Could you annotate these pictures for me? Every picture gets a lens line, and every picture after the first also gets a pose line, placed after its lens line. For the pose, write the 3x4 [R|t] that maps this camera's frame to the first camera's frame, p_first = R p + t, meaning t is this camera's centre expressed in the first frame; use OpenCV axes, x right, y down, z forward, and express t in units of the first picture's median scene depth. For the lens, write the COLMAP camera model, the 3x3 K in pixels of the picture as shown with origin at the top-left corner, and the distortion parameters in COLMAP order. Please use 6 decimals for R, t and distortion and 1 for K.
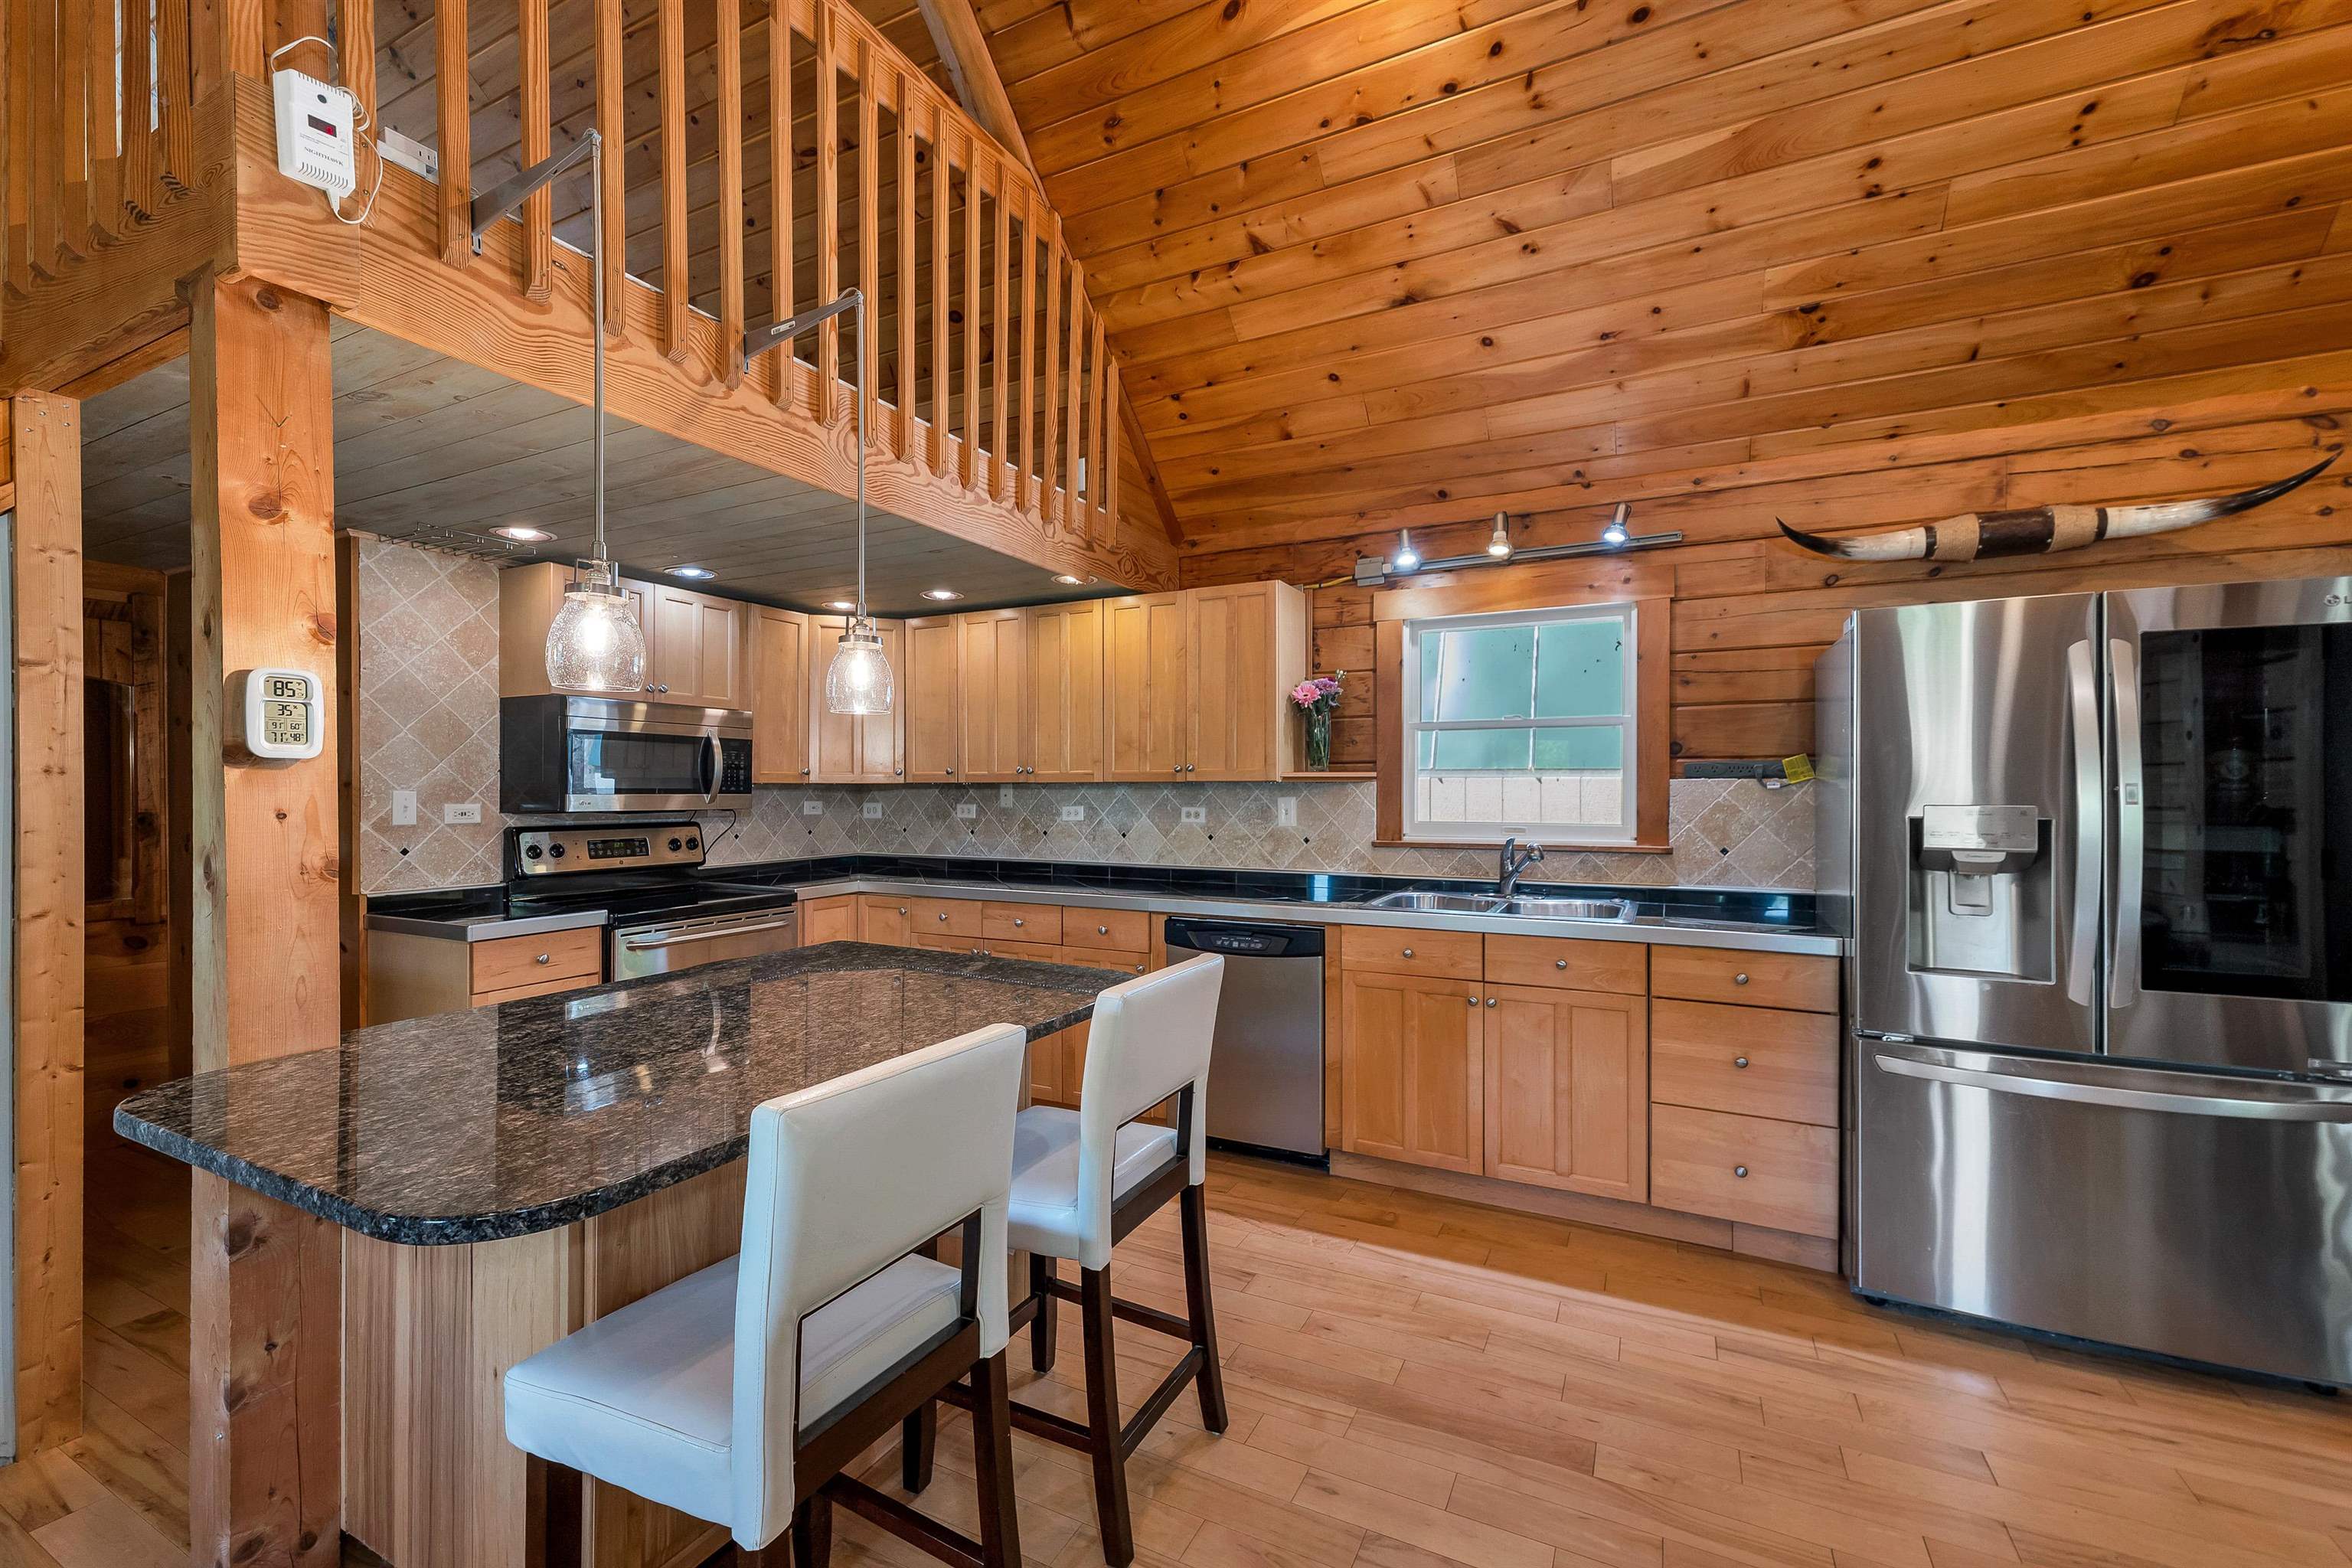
lens RADIAL K [[973.1, 0, 1157.9], [0, 973.1, 790.3], [0, 0, 1]] dist [0.005225, -0.000259]
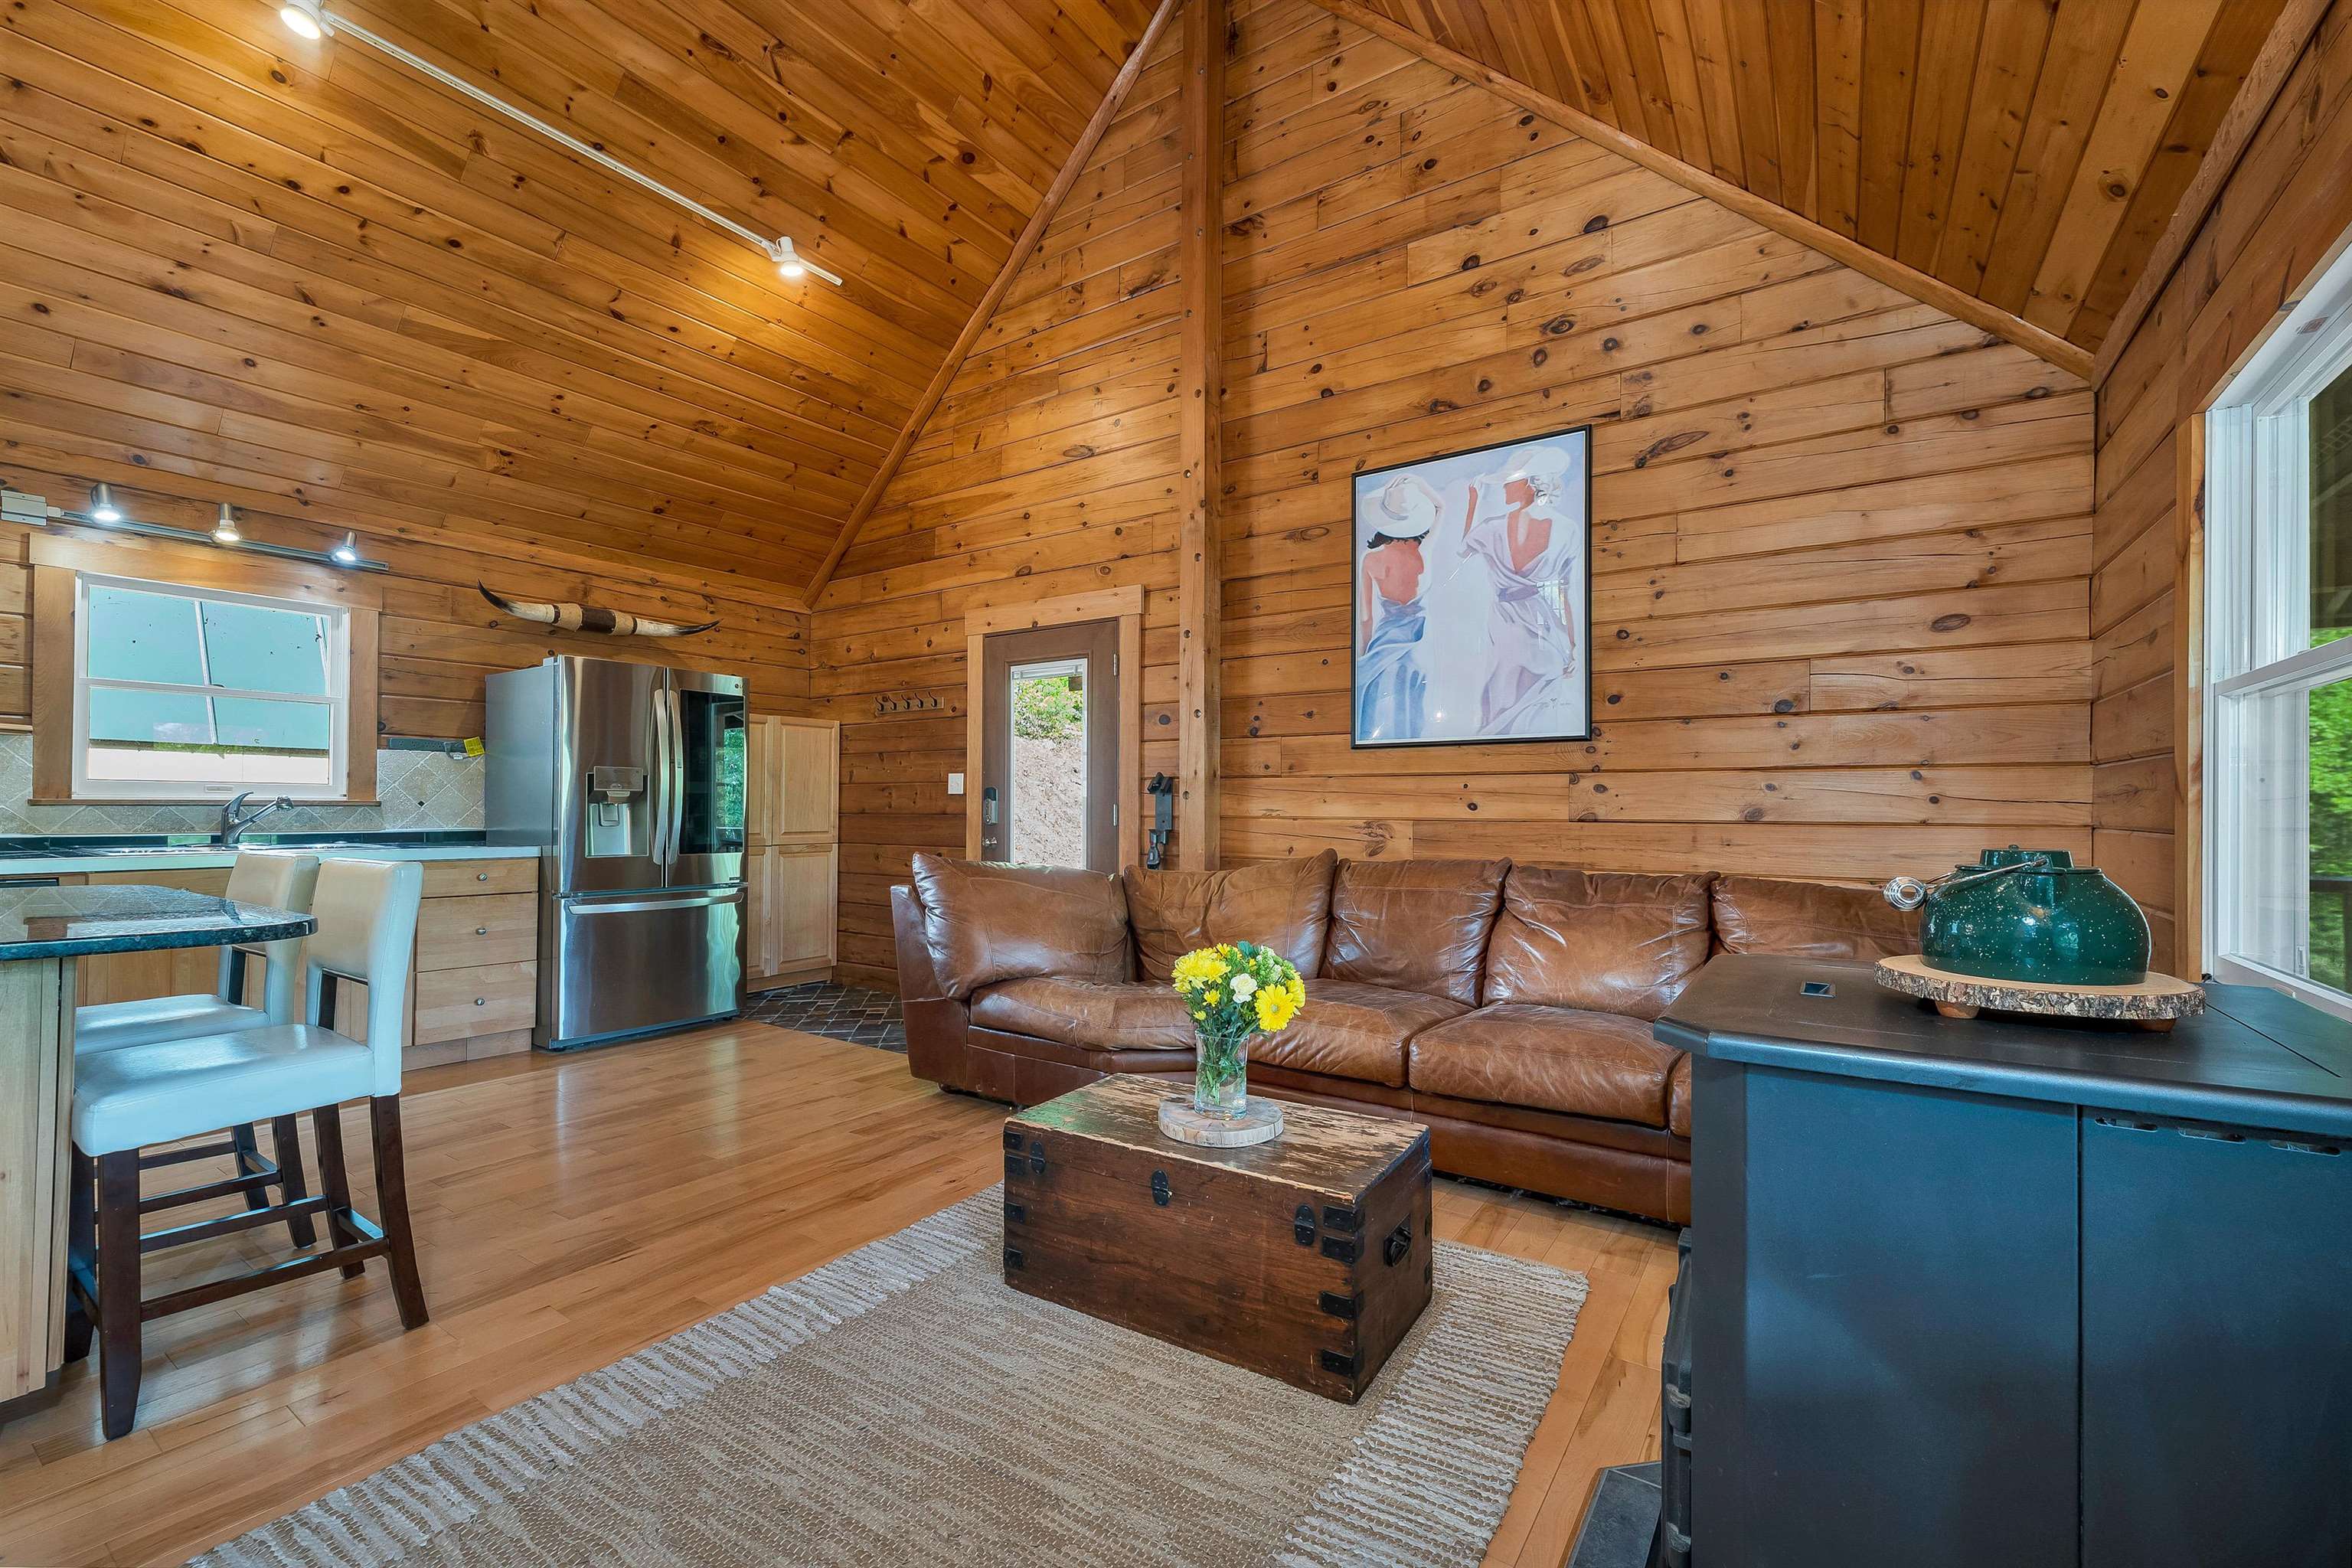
lens RADIAL K [[973.1, 0, 1171.6], [0, 973.1, 800.1], [0, 0, 1]] dist [0.005225, -0.000259]
pose [[0.127462, 0.008938, 0.991803, -0.693724], [-0.004090, 0.999956, -0.008485, 0.068903], [-0.991835, -0.002975, 0.127493, -0.247034]]
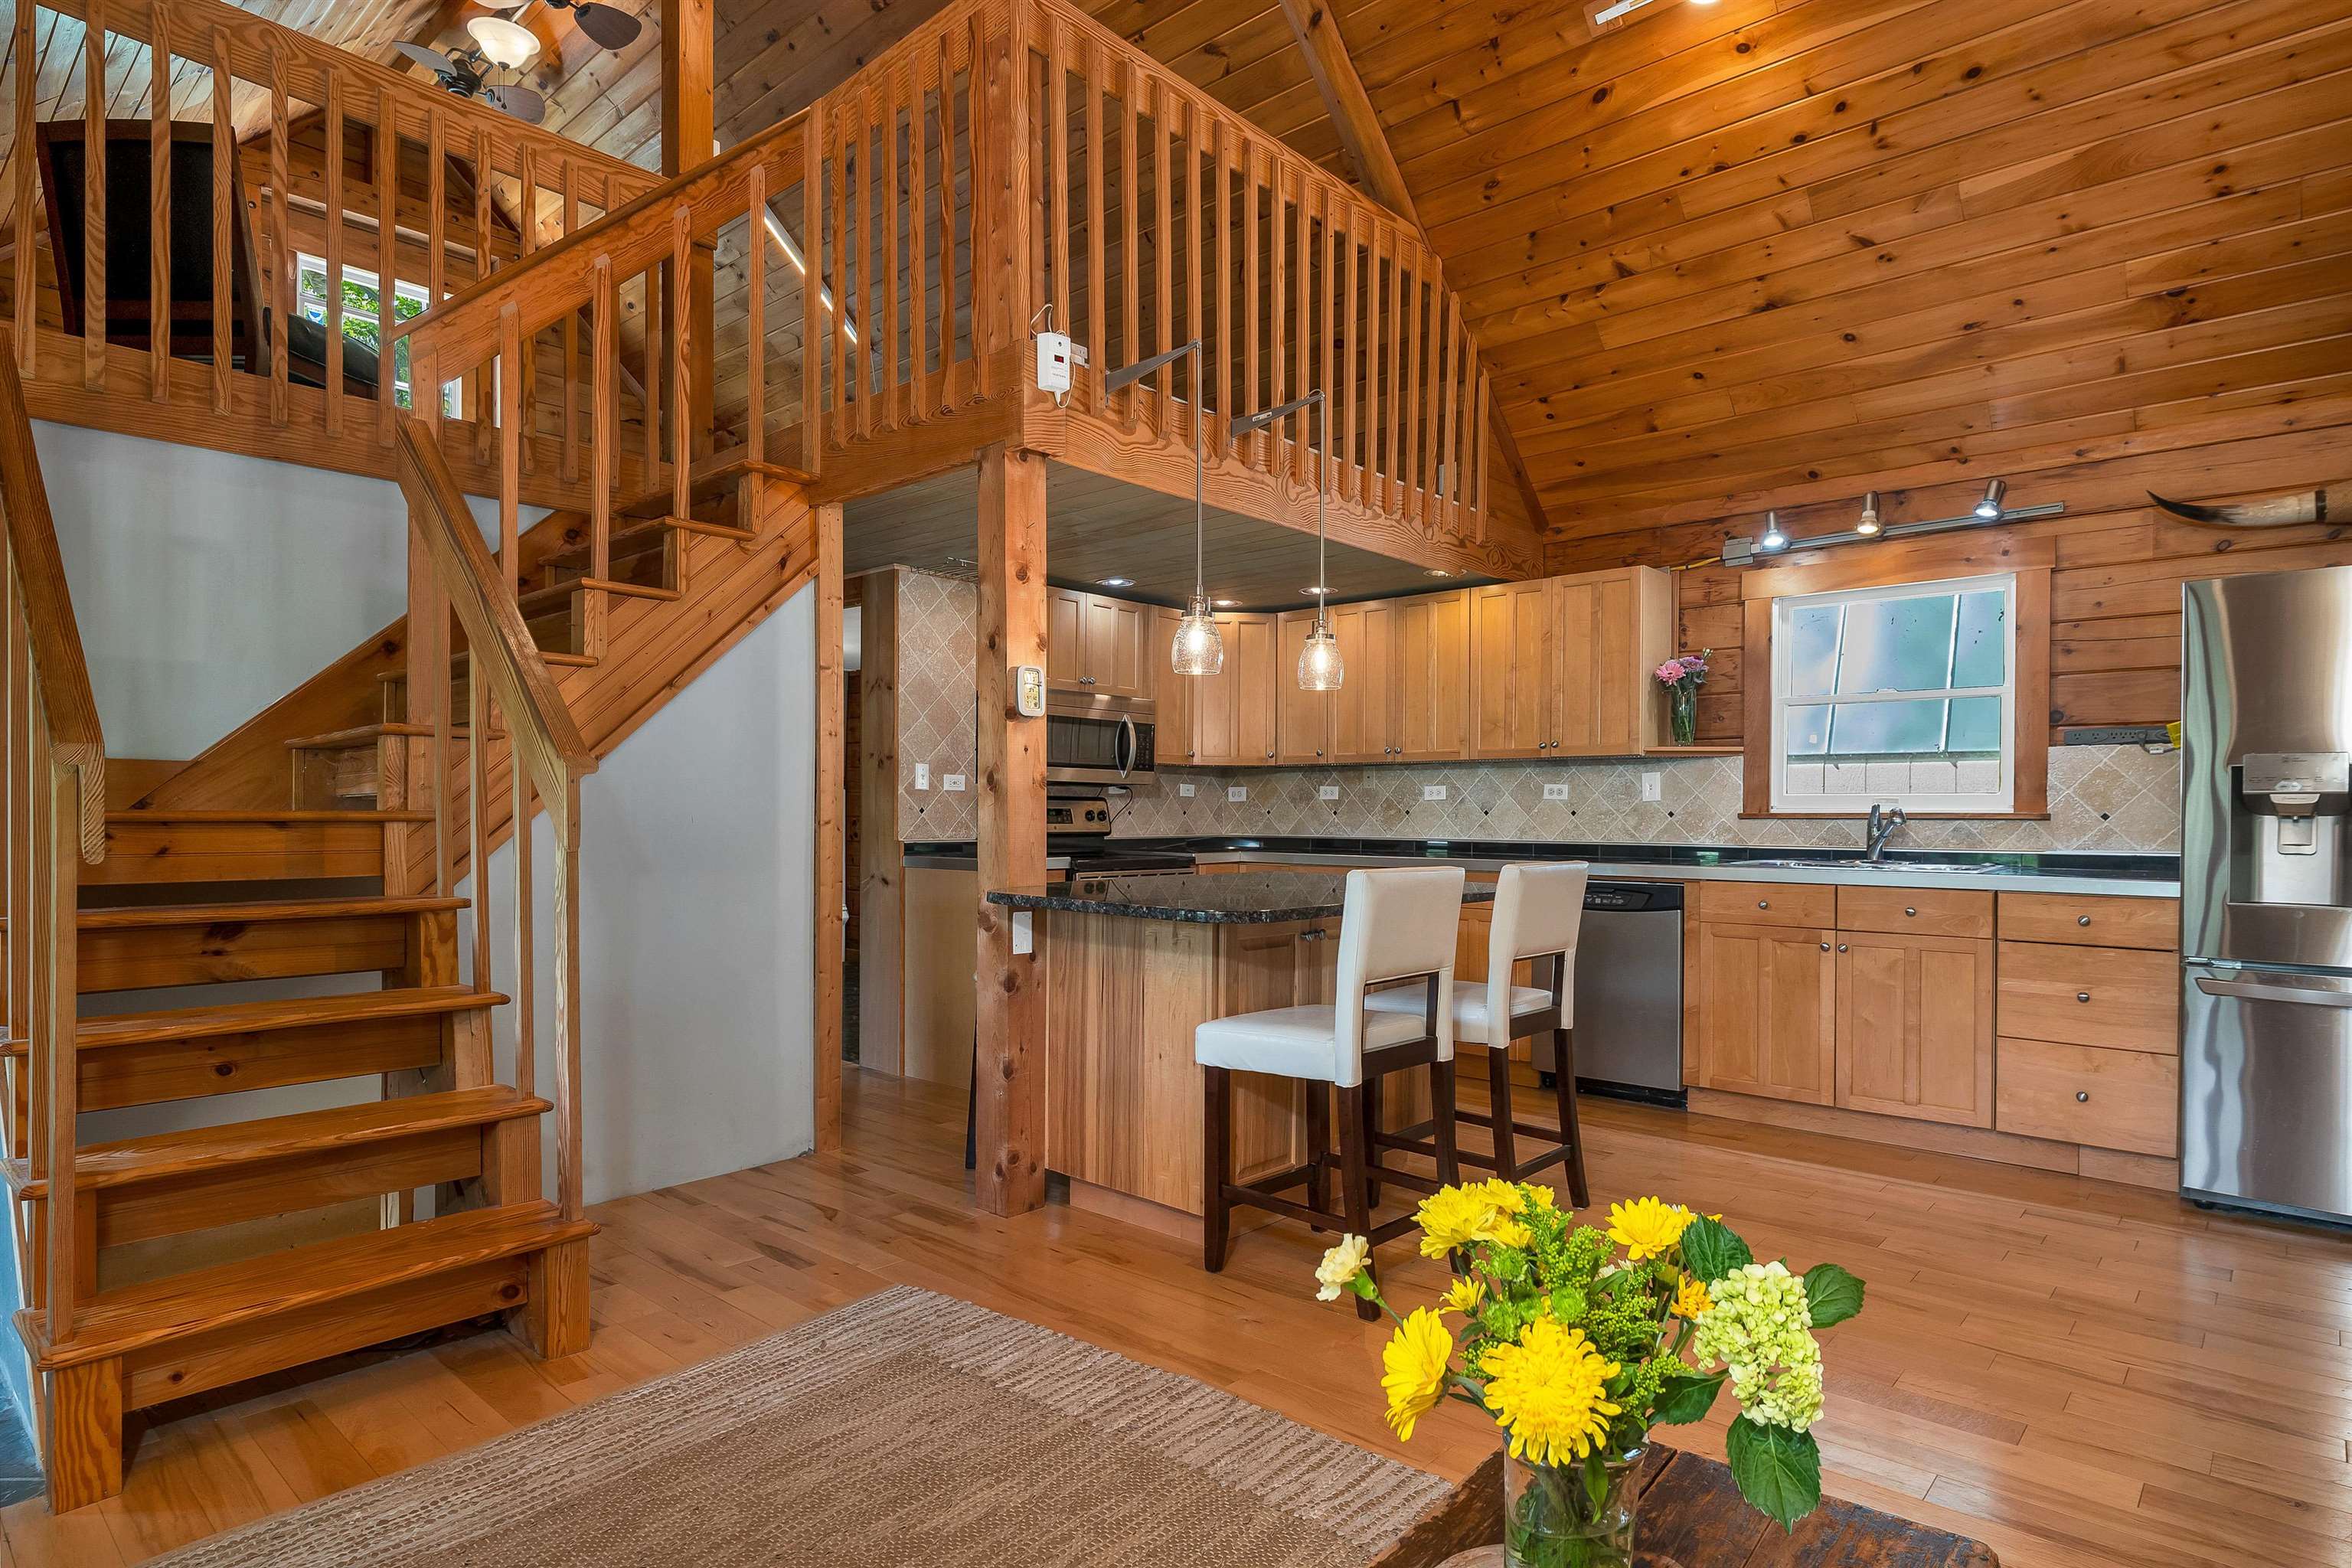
lens RADIAL K [[1240.9, 0, 1171.7], [0, 1240.9, 824.5], [0, 0, 1]] dist [-0.002224, -0.001175]
pose [[0.968478, 0.006182, -0.249023, -0.042161], [-0.003830, 0.999943, 0.009931, 0.065157], [0.249070, -0.008665, 0.968447, -0.520858]]
